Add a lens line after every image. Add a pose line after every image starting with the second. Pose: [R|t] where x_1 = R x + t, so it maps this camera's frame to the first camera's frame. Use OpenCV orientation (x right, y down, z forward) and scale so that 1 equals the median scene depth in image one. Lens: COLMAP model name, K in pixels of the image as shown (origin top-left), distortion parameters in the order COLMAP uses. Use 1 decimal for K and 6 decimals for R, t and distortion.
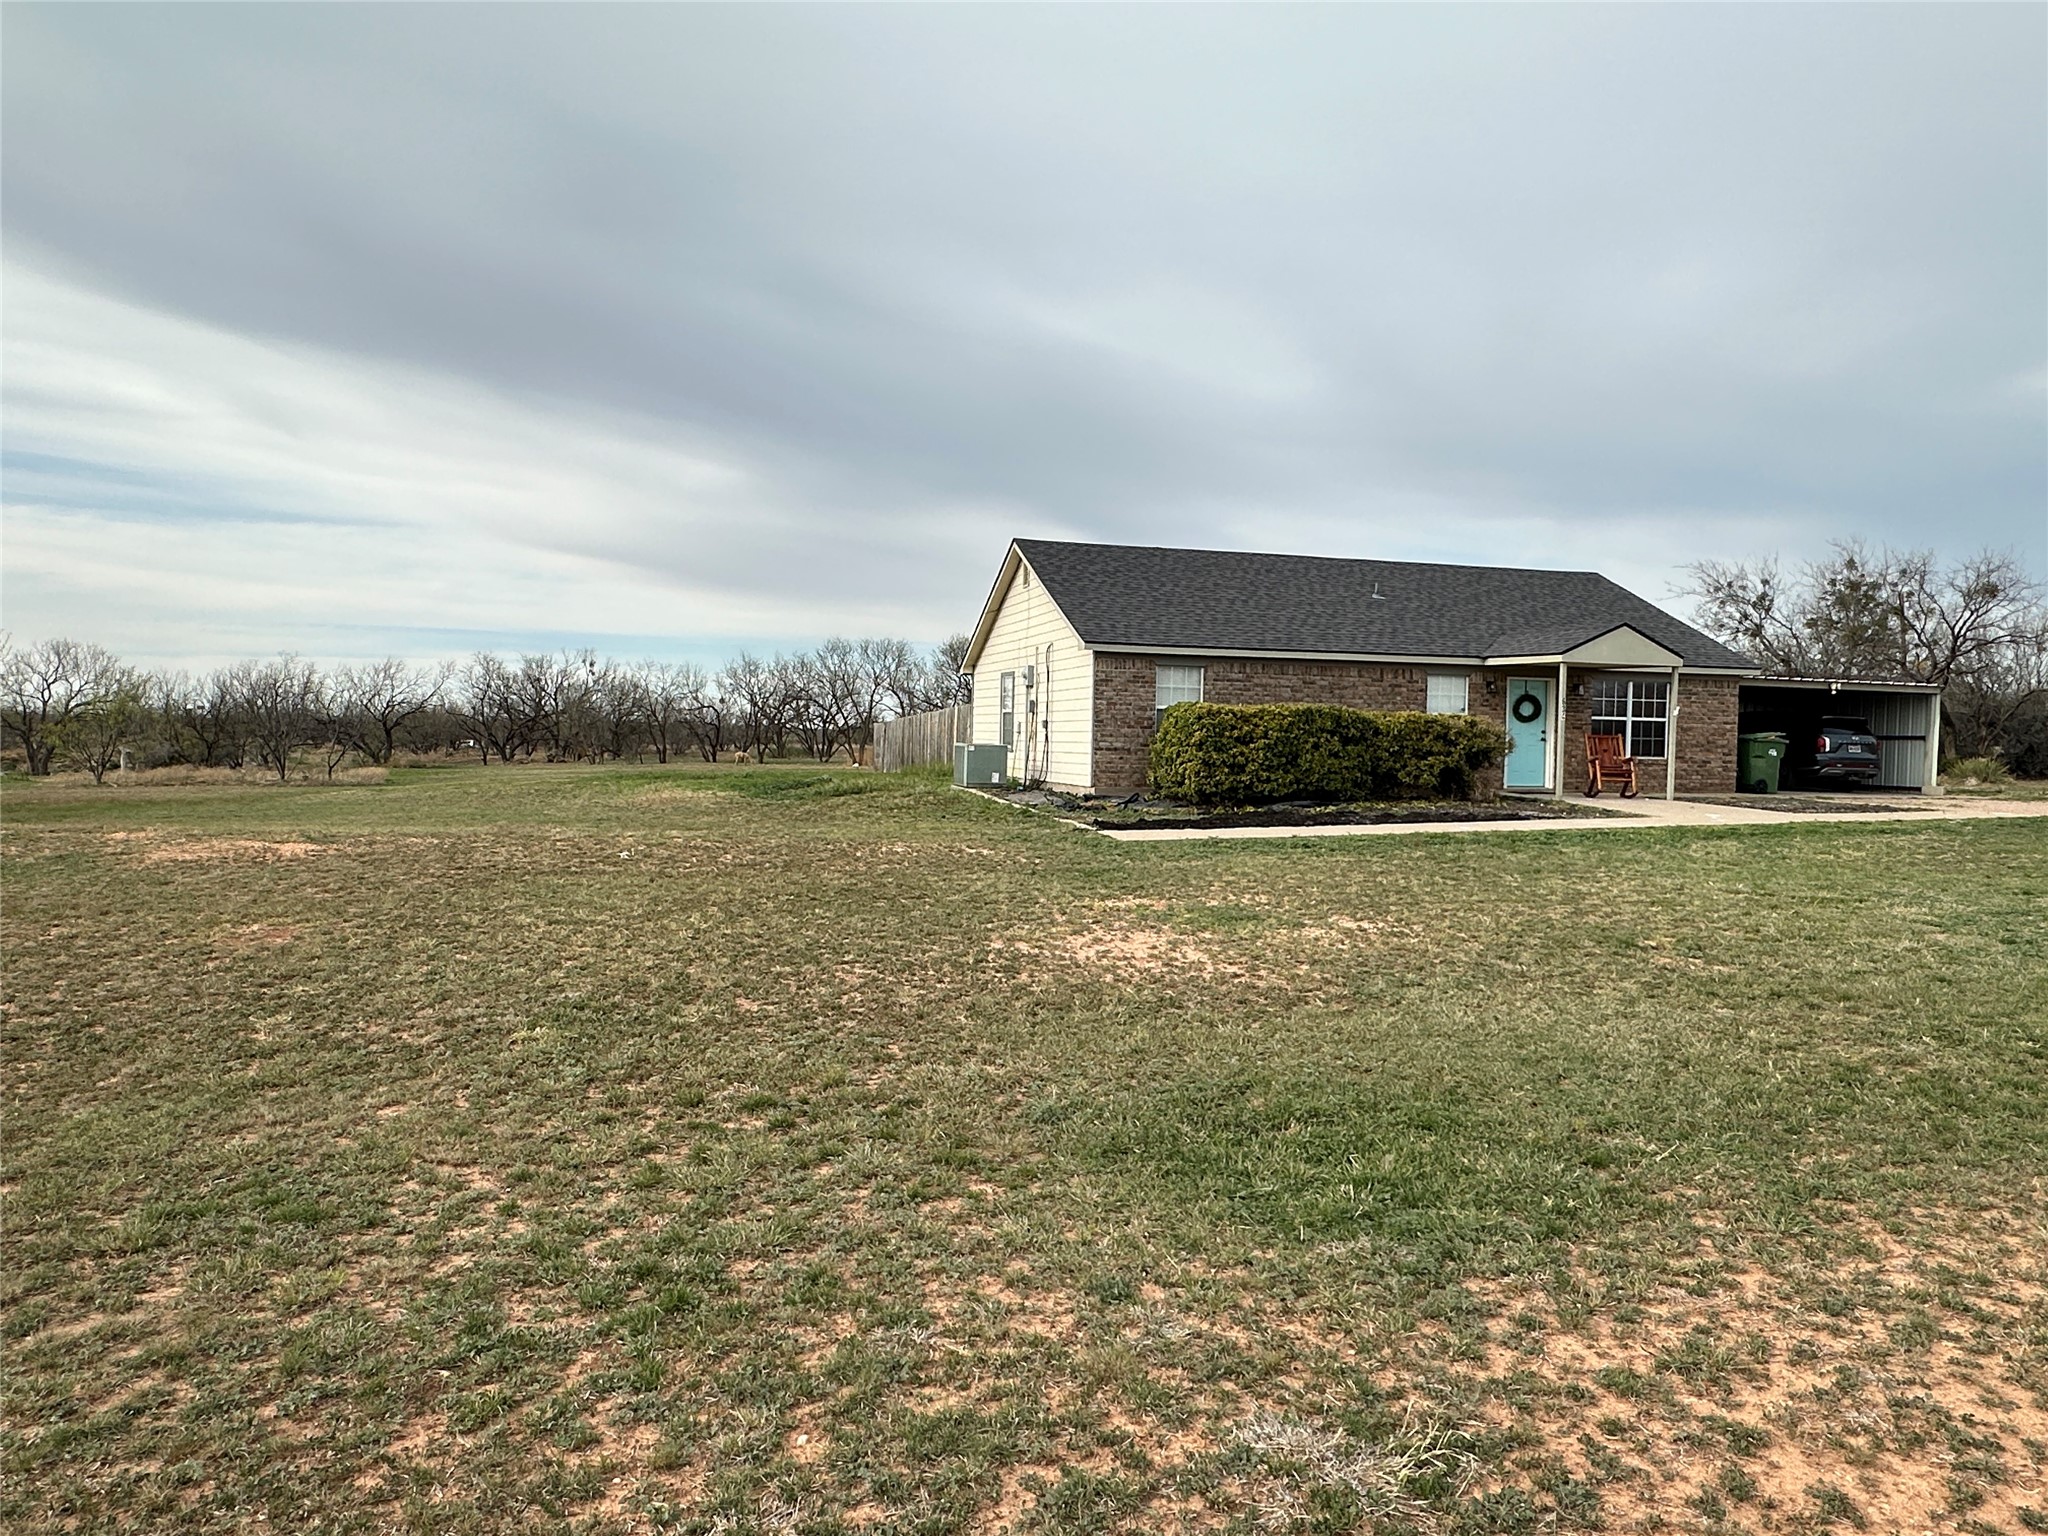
lens RADIAL K [[1319.3, 0, 1024.0], [0, 1319.3, 768.0], [0, 0, 1]] dist [-0.001560, -0.000686]
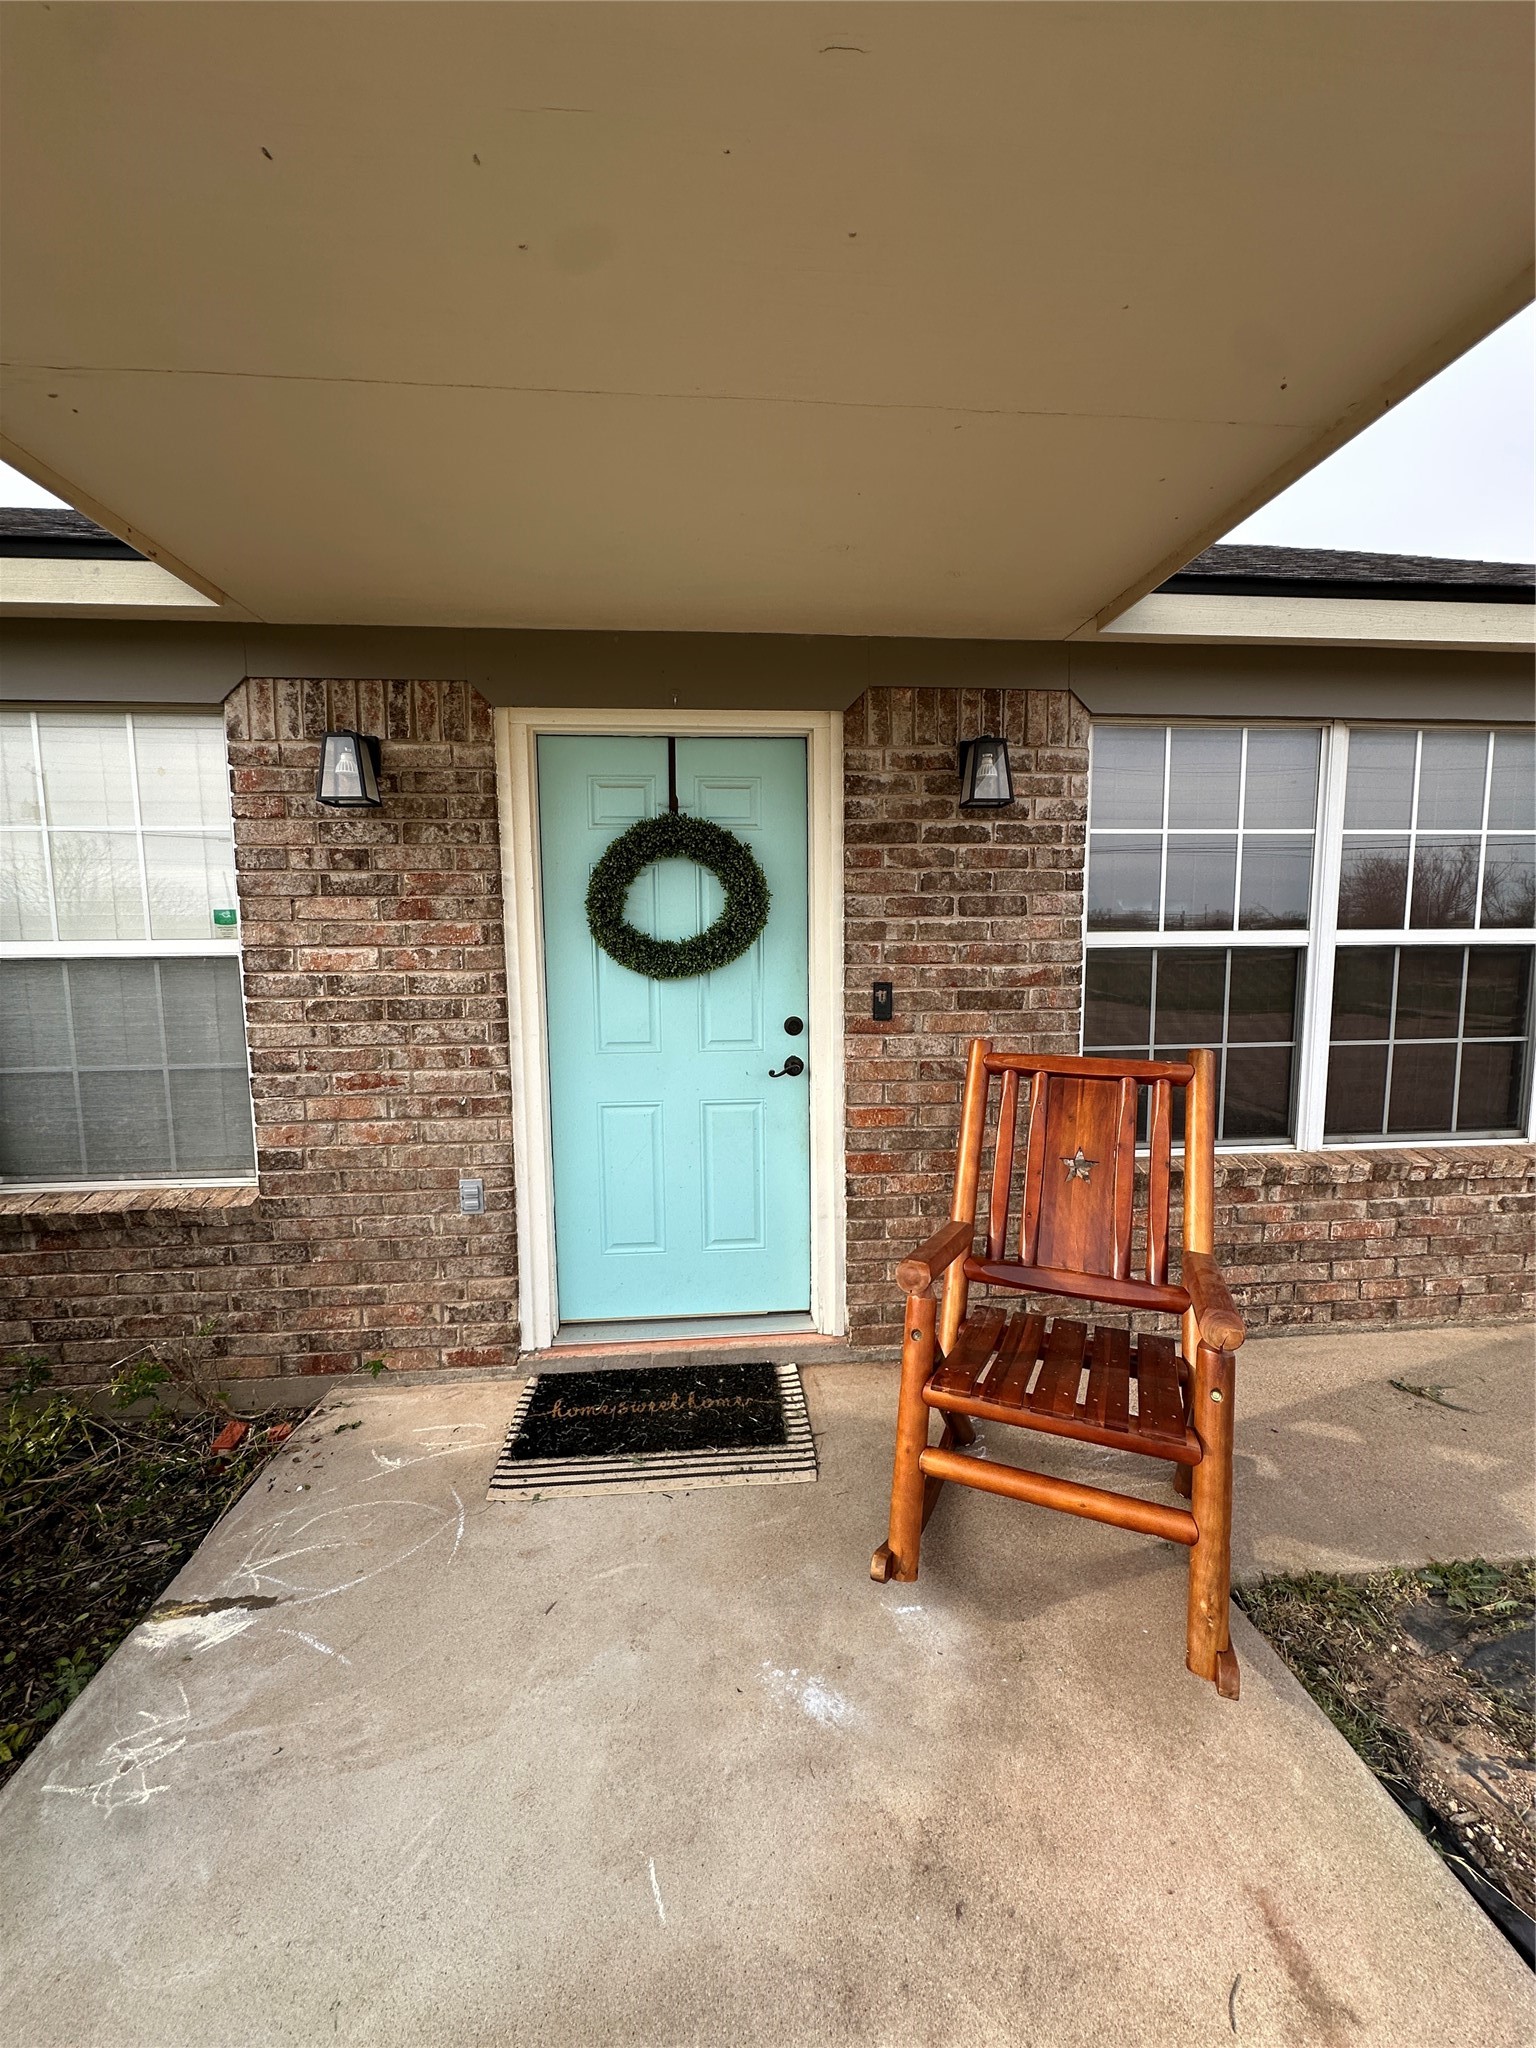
lens RADIAL K [[814.0, 0, 768.0], [0, 814.0, 1024.0], [0, 0, 1]] dist [-0.000791, -0.000034]
pose [[0.981549, -0.006661, -0.191095, 0.413162], [0.022006, 0.996688, 0.078288, -0.036488], [0.189941, -0.081048, 0.978444, 0.891425]]
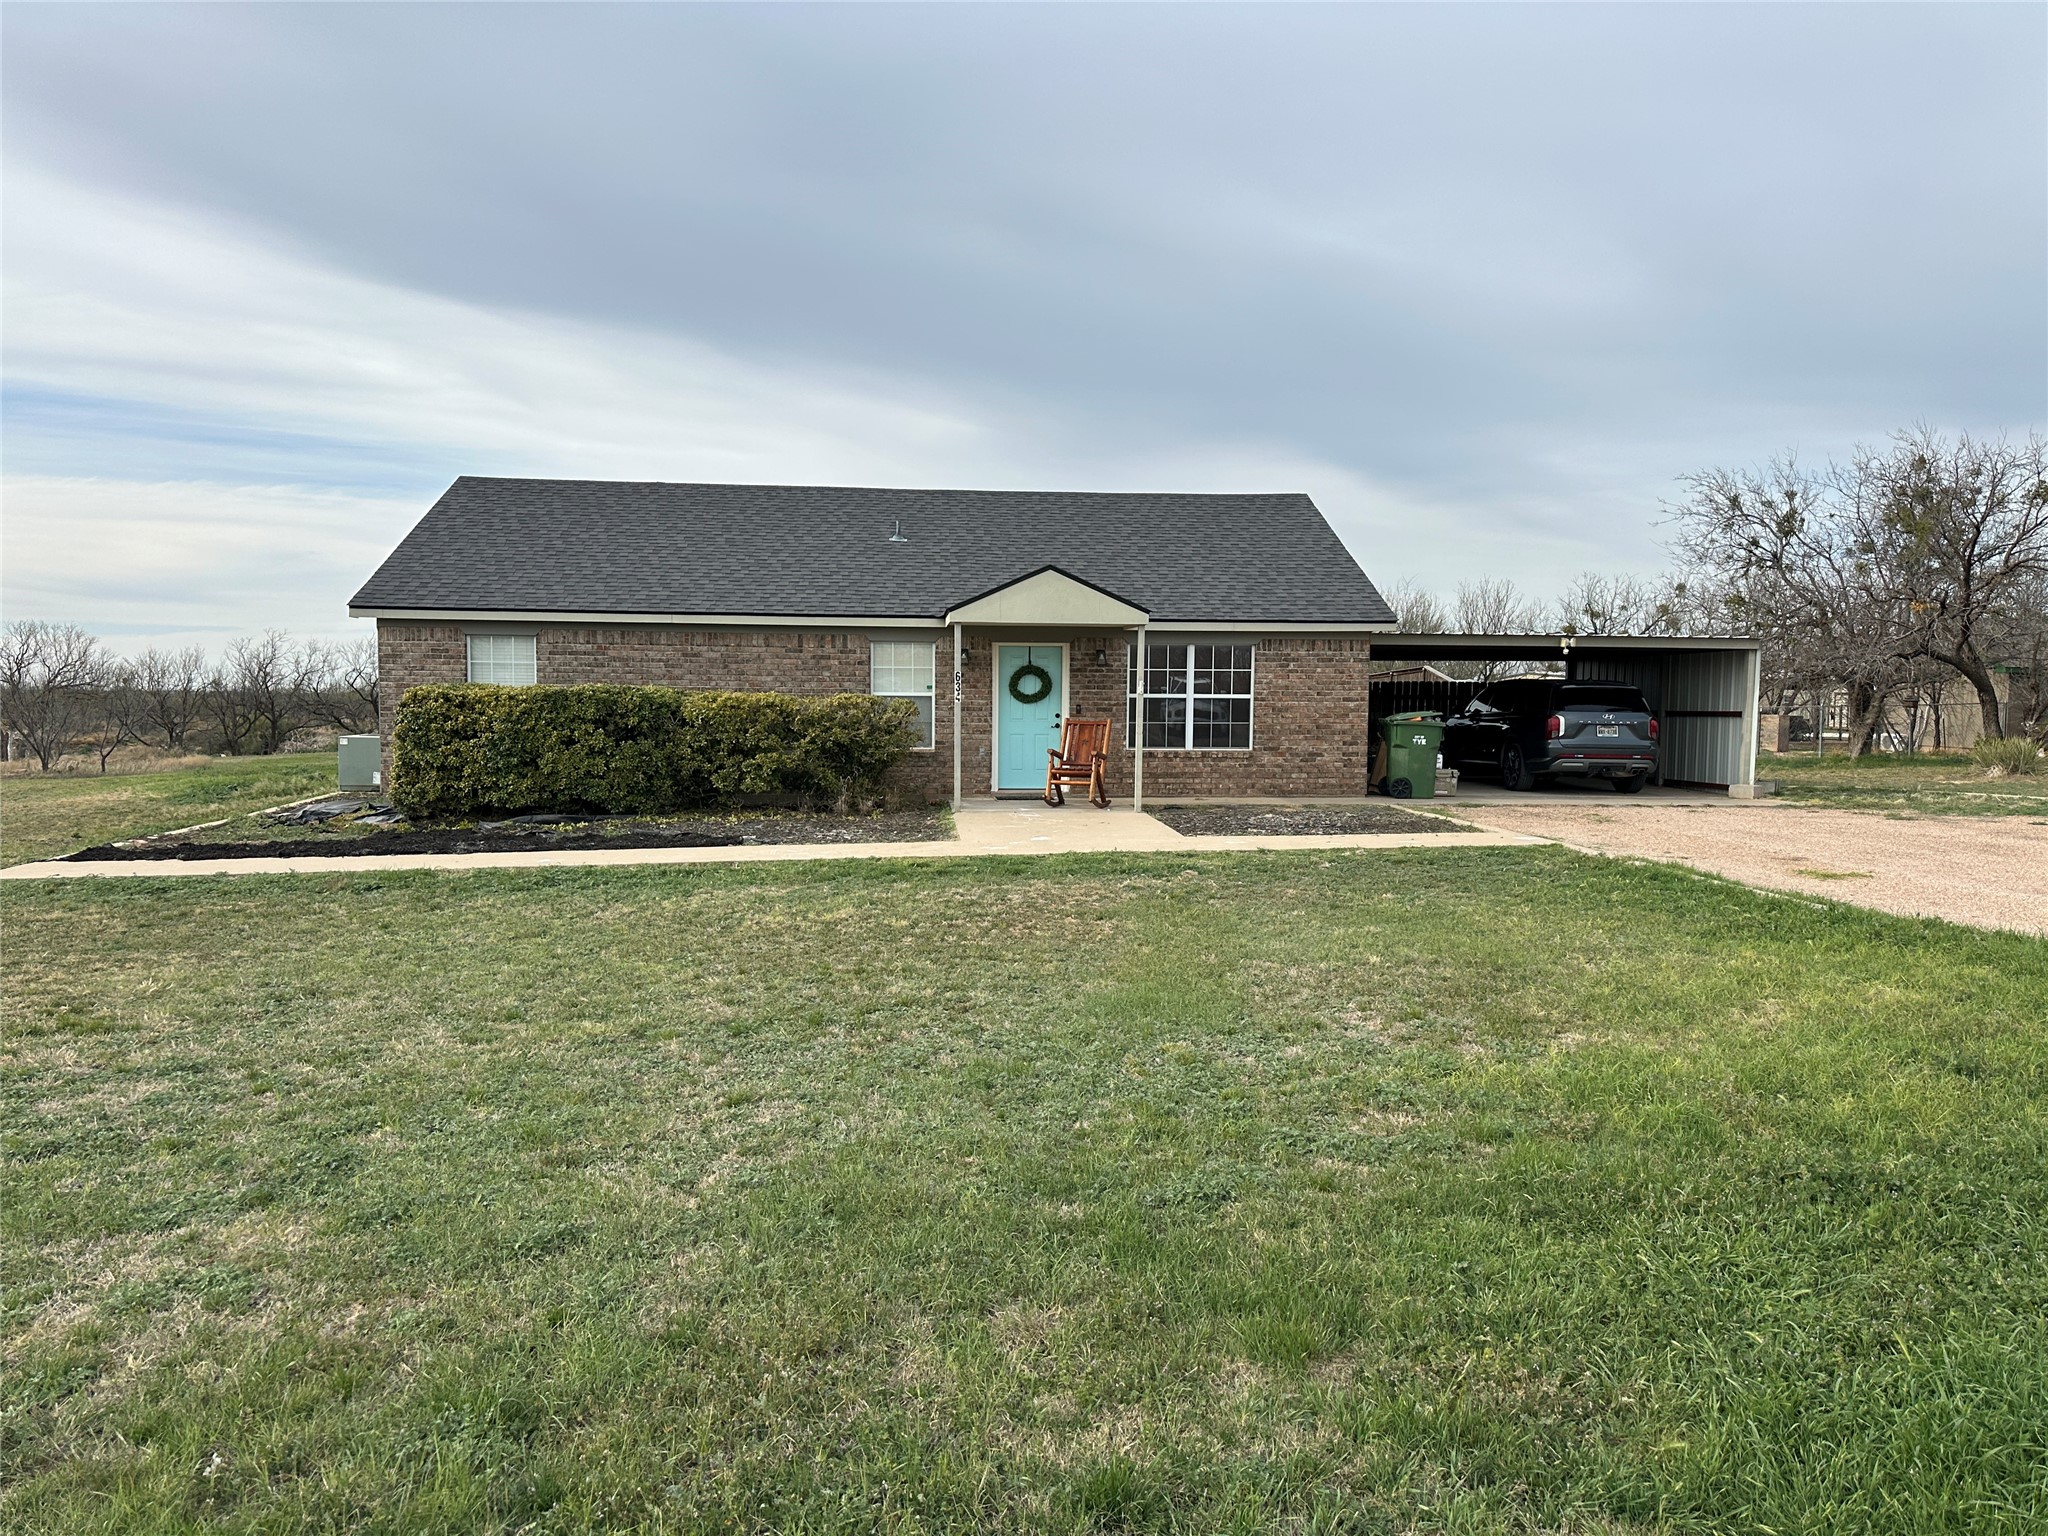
lens RADIAL K [[1415.2, 0, 1024.0], [0, 1415.2, 768.0], [0, 0, 1]] dist [0.092327, -0.001322]
pose [[0.980804, -0.001147, -0.194993, 0.532298], [0.005152, 0.999786, 0.020029, -0.013835], [0.194929, -0.020649, 0.980600, 0.214276]]
